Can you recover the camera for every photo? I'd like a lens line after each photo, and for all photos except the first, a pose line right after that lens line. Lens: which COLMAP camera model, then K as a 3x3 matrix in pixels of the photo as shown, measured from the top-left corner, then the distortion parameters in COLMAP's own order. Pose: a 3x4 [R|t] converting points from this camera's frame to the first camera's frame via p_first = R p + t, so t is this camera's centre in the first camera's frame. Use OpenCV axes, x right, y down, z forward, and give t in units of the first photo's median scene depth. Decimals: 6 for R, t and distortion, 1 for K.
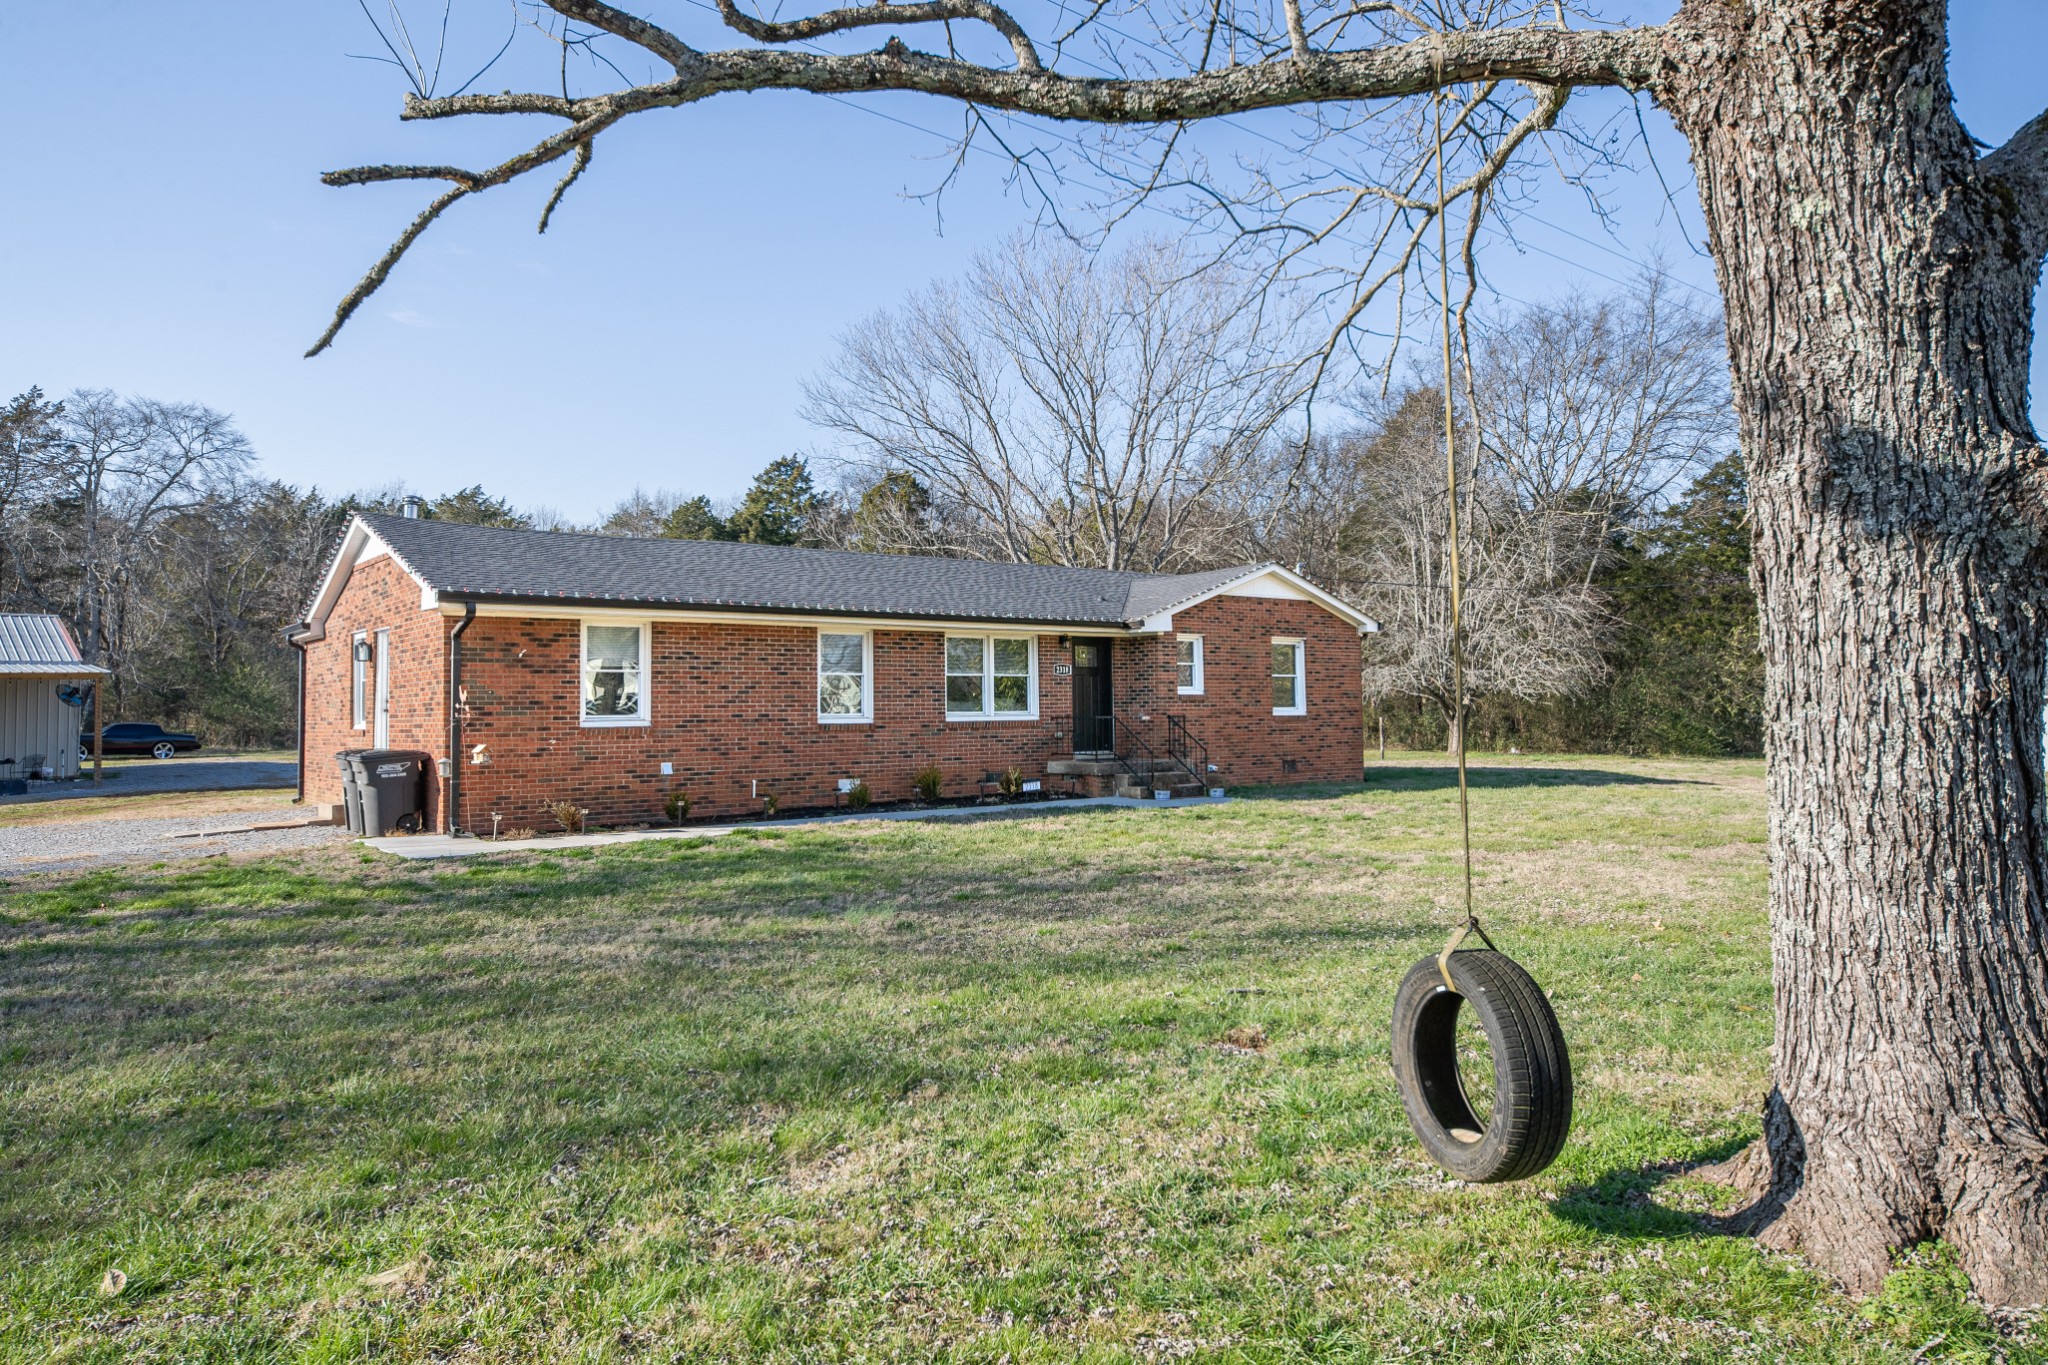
lens RADIAL K [[1251.7, 0, 986.5], [0, 1251.7, 707.6], [0, 0, 1]] dist [0.032290, -0.000150]
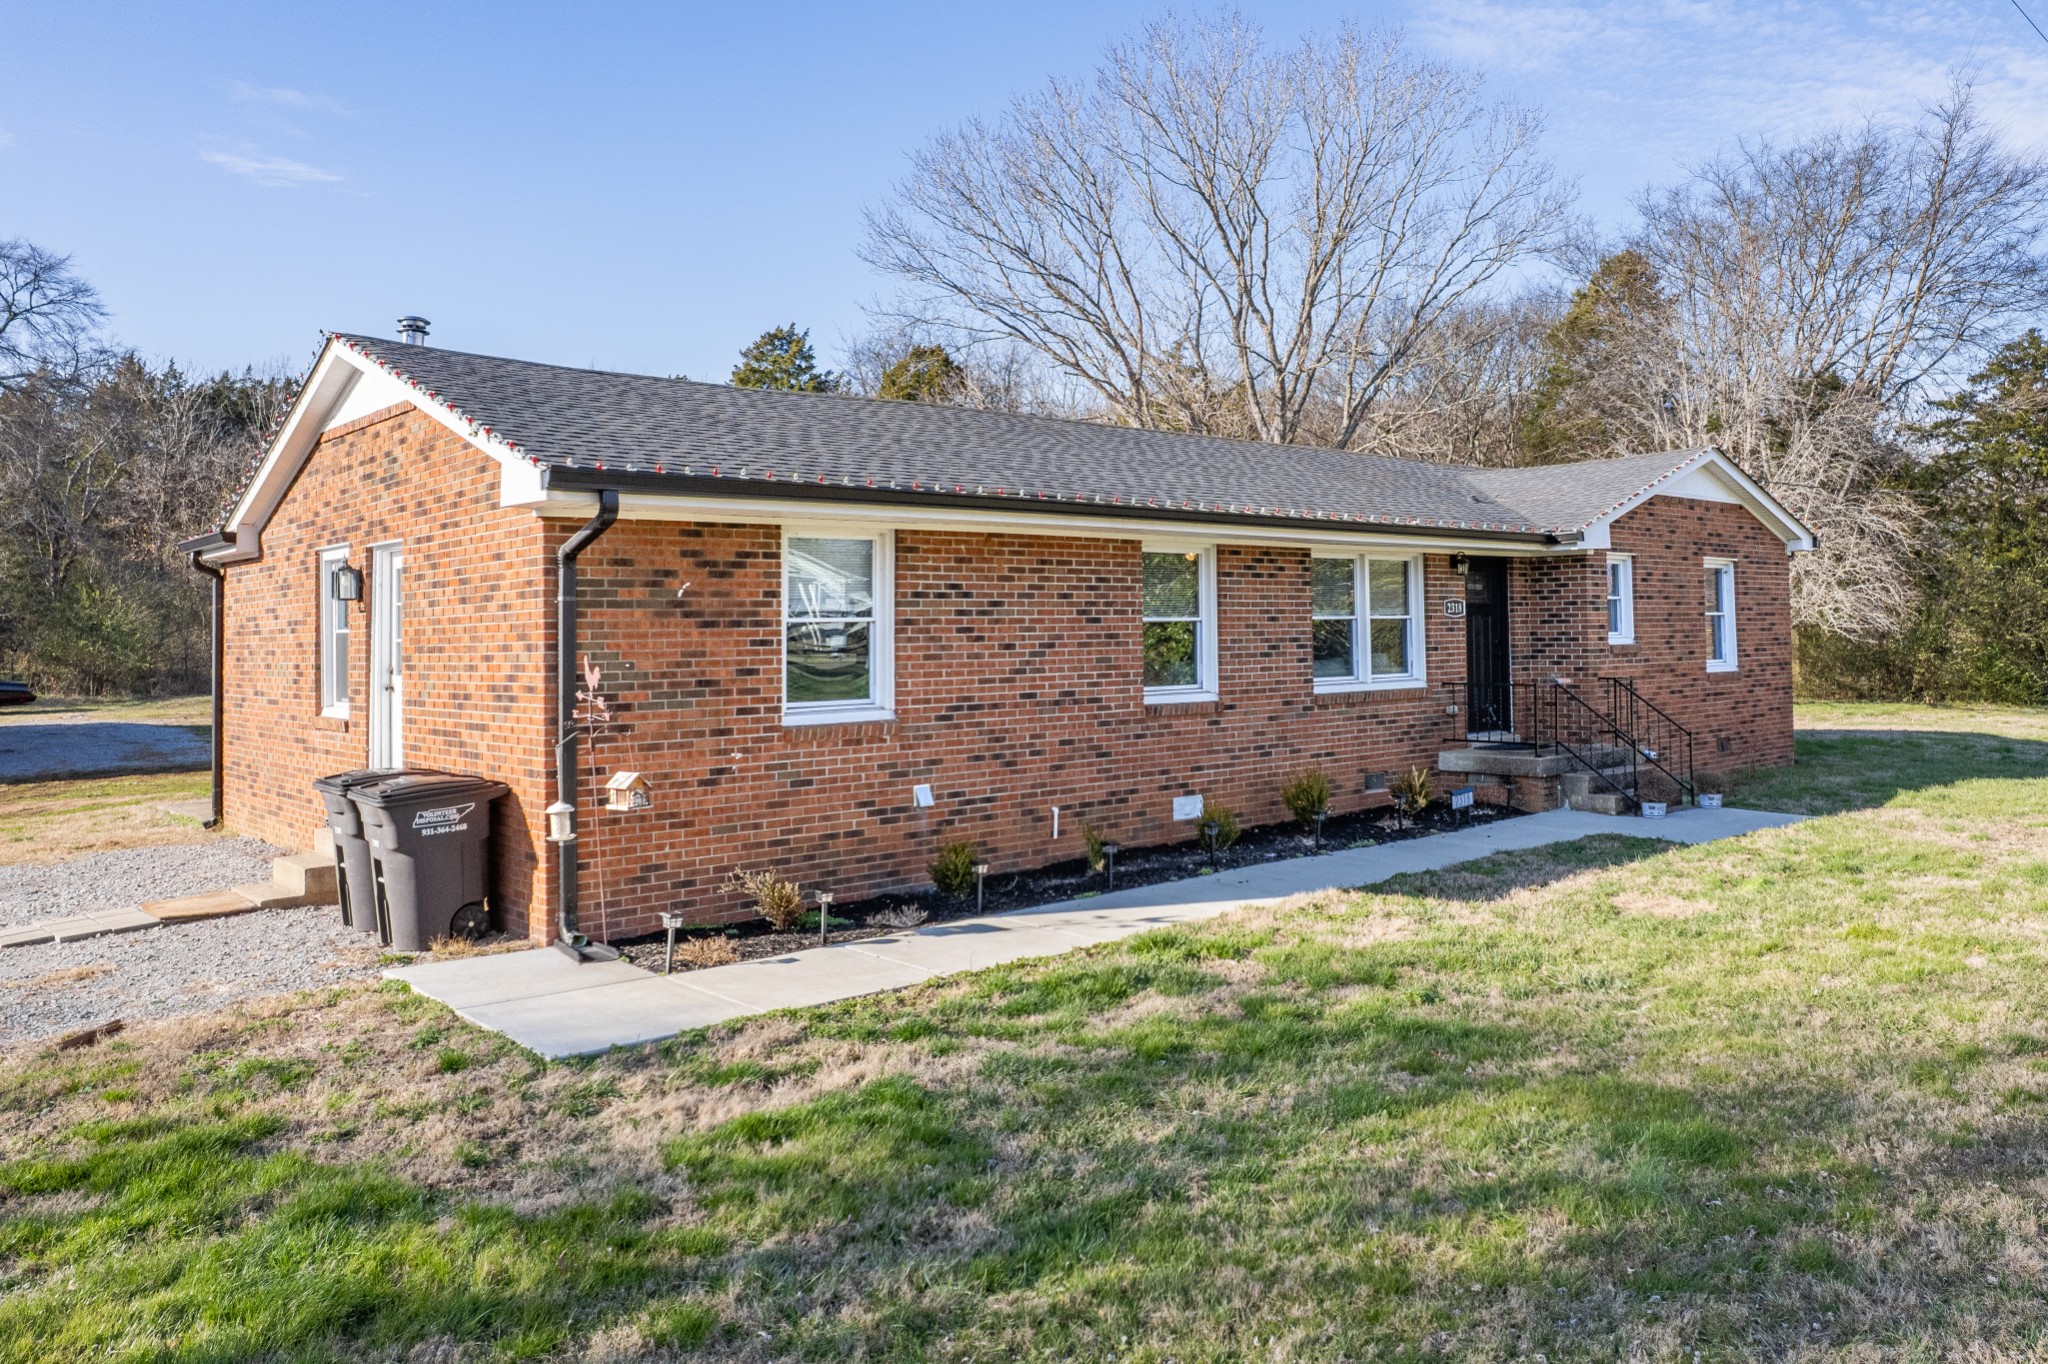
lens RADIAL K [[1424.0, 0, 1108.5], [0, 1424.0, 651.0], [0, 0, 1]] dist [-0.046923, 0.042479]
pose [[0.995024, -0.003805, 0.099558, -0.192144], [0.002322, 0.999885, 0.015010, -0.019875], [-0.099604, -0.014704, 0.994919, 0.300110]]
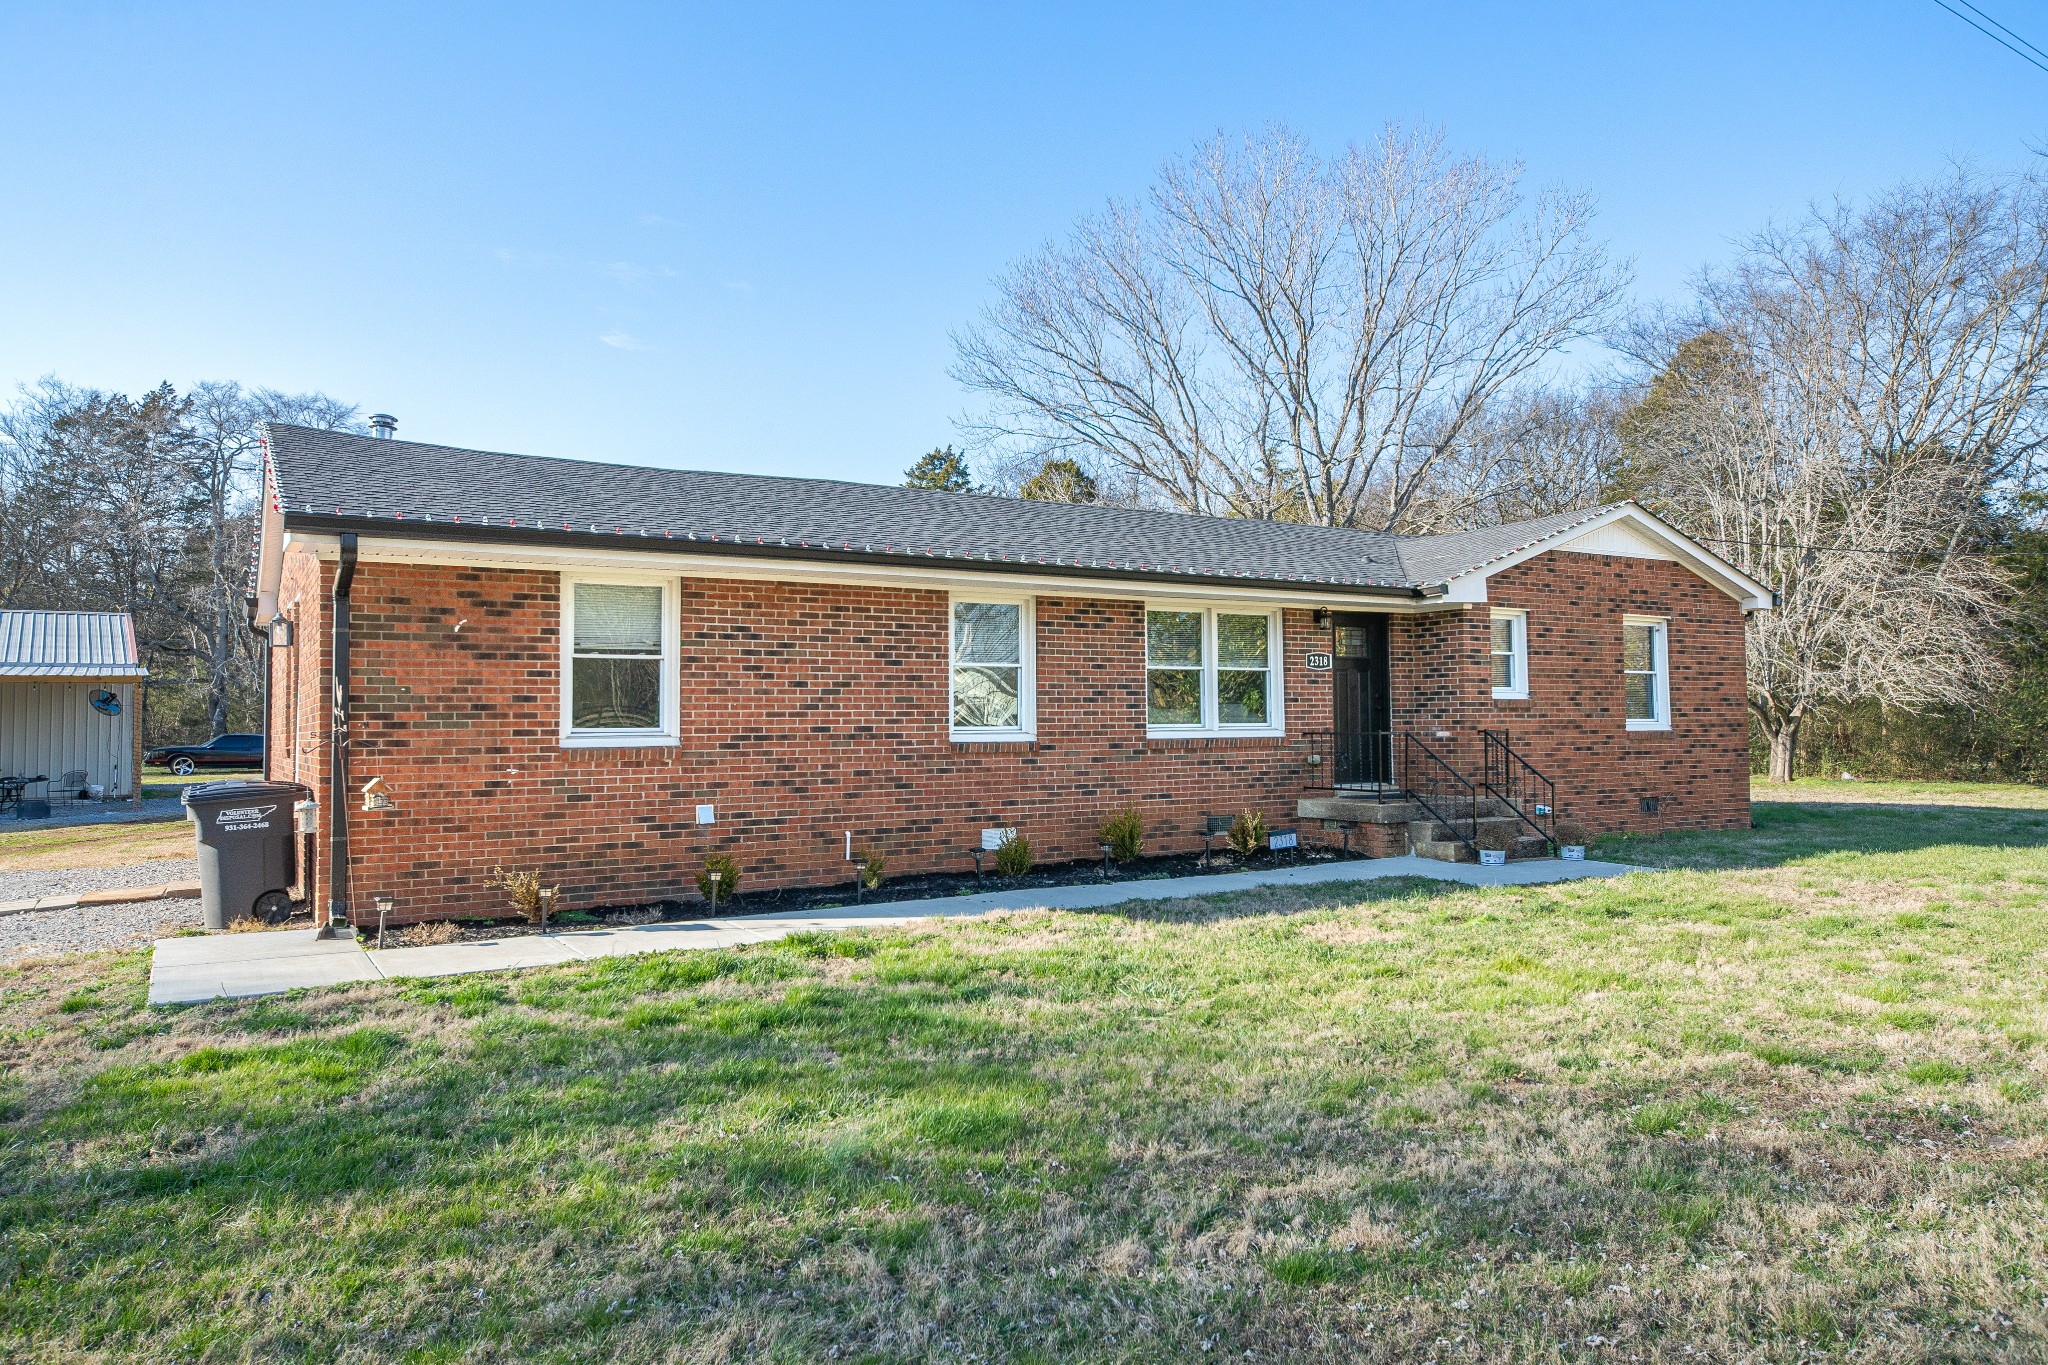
lens RADIAL K [[1268.3, 0, 1014.9], [0, 1268.3, 731.6], [0, 0, 1]] dist [-0.003412, 0.048445]
pose [[0.994591, 0.003082, -0.103827, -0.030461], [-0.002133, 0.999955, 0.009253, 0.001279], [0.103851, -0.008981, 0.994552, 0.319871]]
